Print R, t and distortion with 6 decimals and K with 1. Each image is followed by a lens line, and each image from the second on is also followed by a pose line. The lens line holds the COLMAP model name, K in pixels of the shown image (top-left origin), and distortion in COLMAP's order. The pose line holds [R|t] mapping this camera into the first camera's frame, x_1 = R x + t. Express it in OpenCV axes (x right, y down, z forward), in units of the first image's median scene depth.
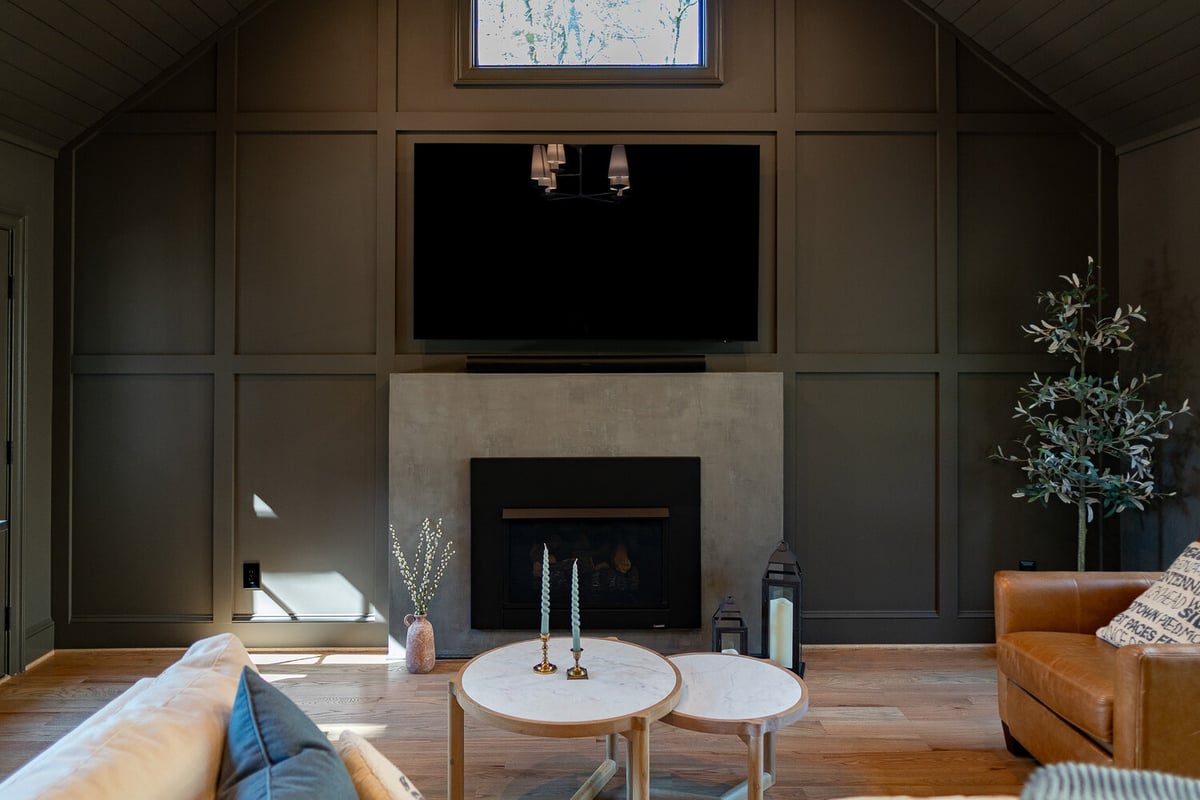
lens RADIAL K [[860.7, 0, 584.6], [0, 860.7, 334.7], [0, 0, 1]] dist [-0.009059, -0.000306]
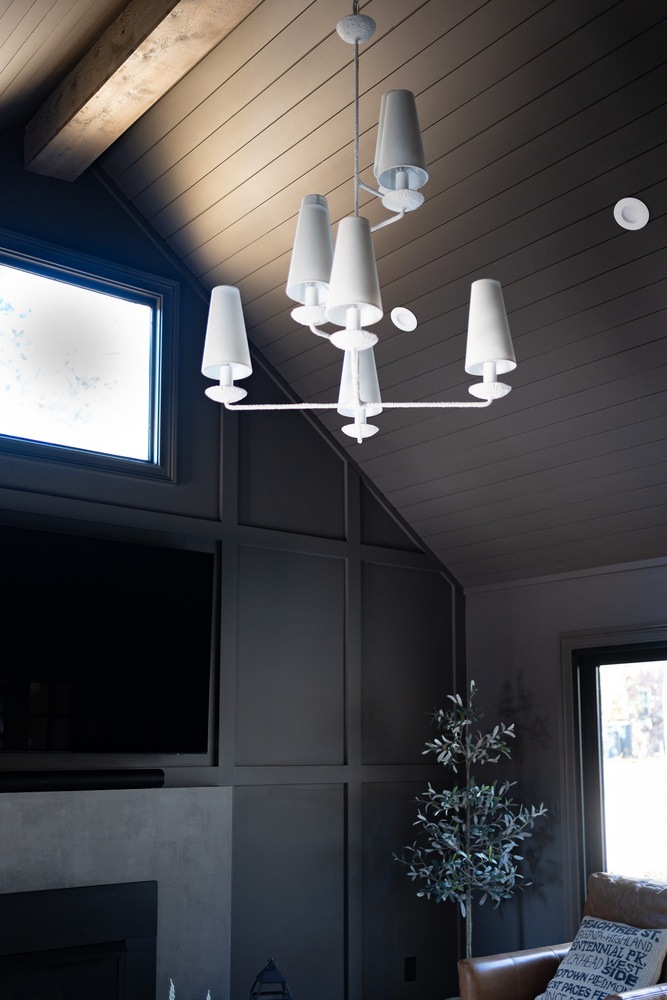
lens RADIAL K [[1048.9, 0, 313.3], [0, 1048.9, 612.4], [0, 0, 1]] dist [-0.004281, -0.016755]
pose [[0.793050, 0.080312, 0.603838, -0.432263], [-0.009838, 0.992830, -0.119129, -0.011139], [-0.609076, 0.088535, 0.788154, -0.011979]]
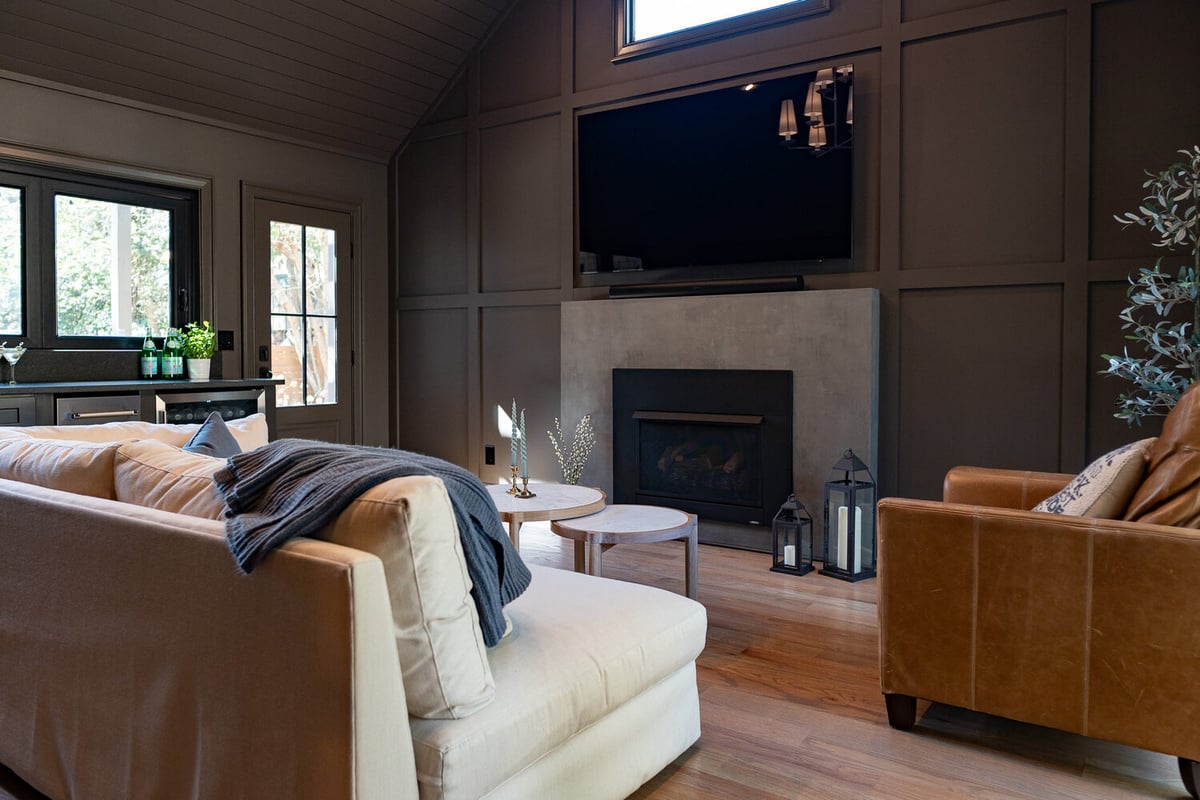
lens RADIAL K [[841.4, 0, 603.3], [0, 841.4, 367.4], [0, 0, 1]] dist [-0.004794, 0.005708]
pose [[0.819261, 0.011507, -0.573305, 0.538117], [0.005811, 0.999581, 0.028366, 0.107449], [0.573391, -0.026570, 0.818851, 0.015018]]
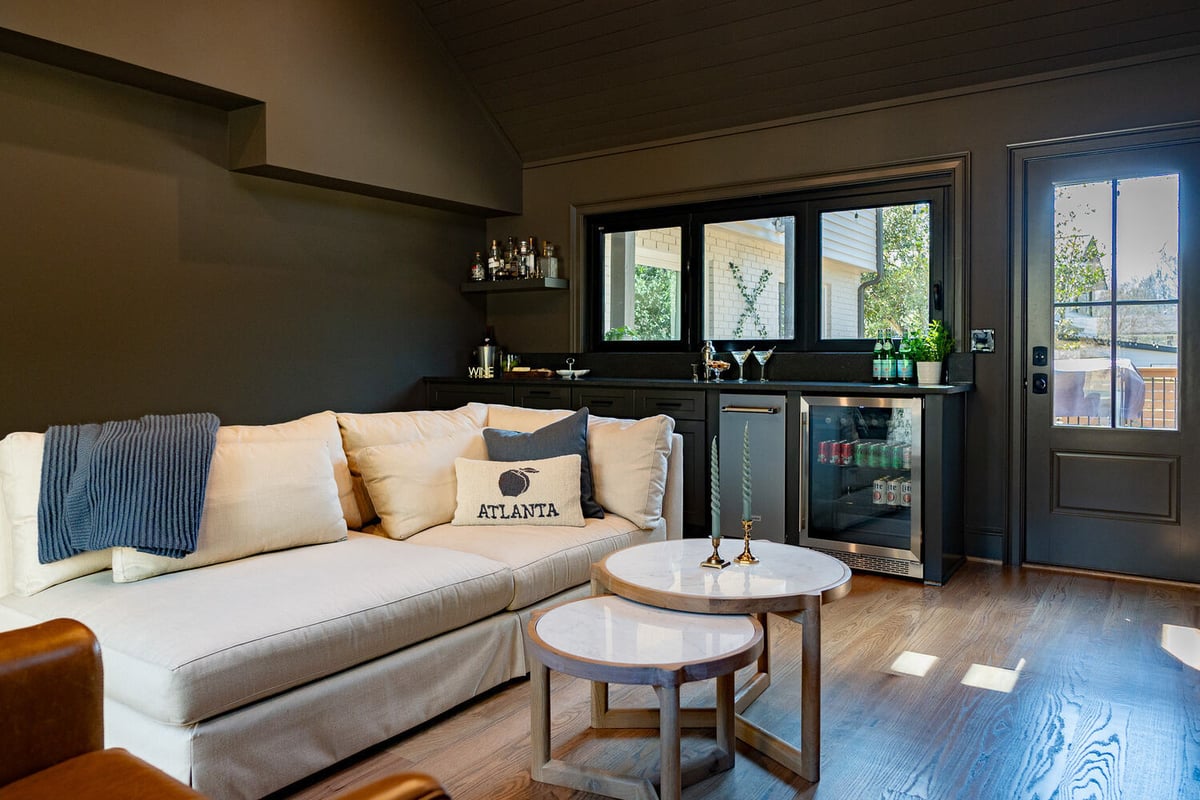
lens RADIAL K [[841.4, 0, 603.3], [0, 841.4, 367.4], [0, 0, 1]] dist [-0.004794, 0.005708]
pose [[-0.574849, 0.005176, -0.818243, 0.500701], [0.007263, 0.999973, 0.001222, 0.127859], [0.818227, -0.005241, -0.574871, 0.927095]]
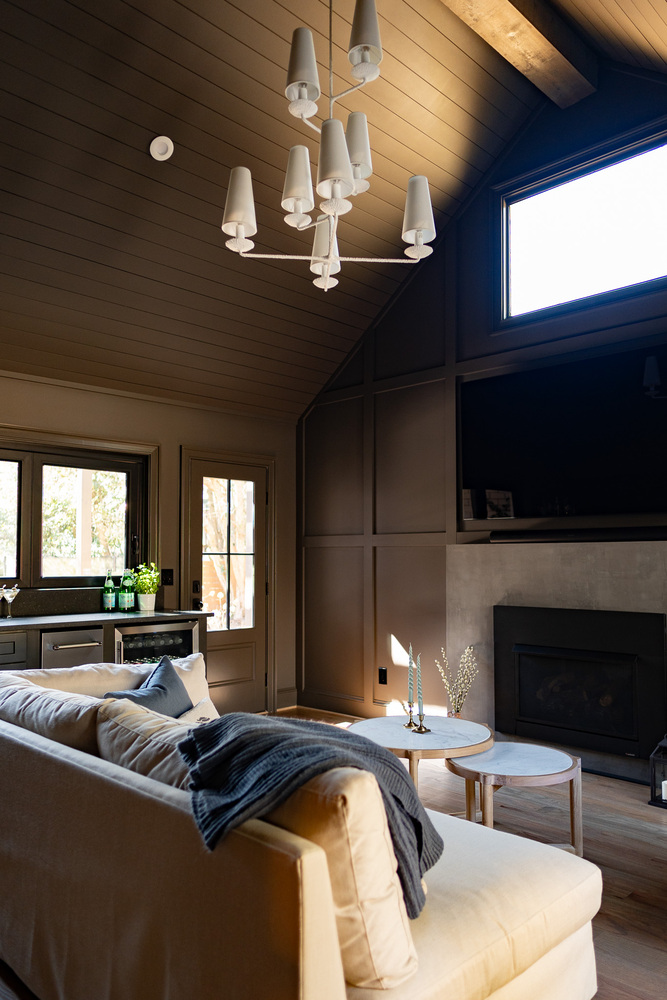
lens RADIAL K [[734.4, 0, 343.3], [0, 734.4, 527.8], [0, 0, 1]] dist [-0.002478, 0.001036]
pose [[0.709762, -0.026567, -0.703940, 0.520658], [0.007536, 0.999518, -0.030123, 0.053199], [0.704401, 0.016075, 0.709620, 0.001039]]
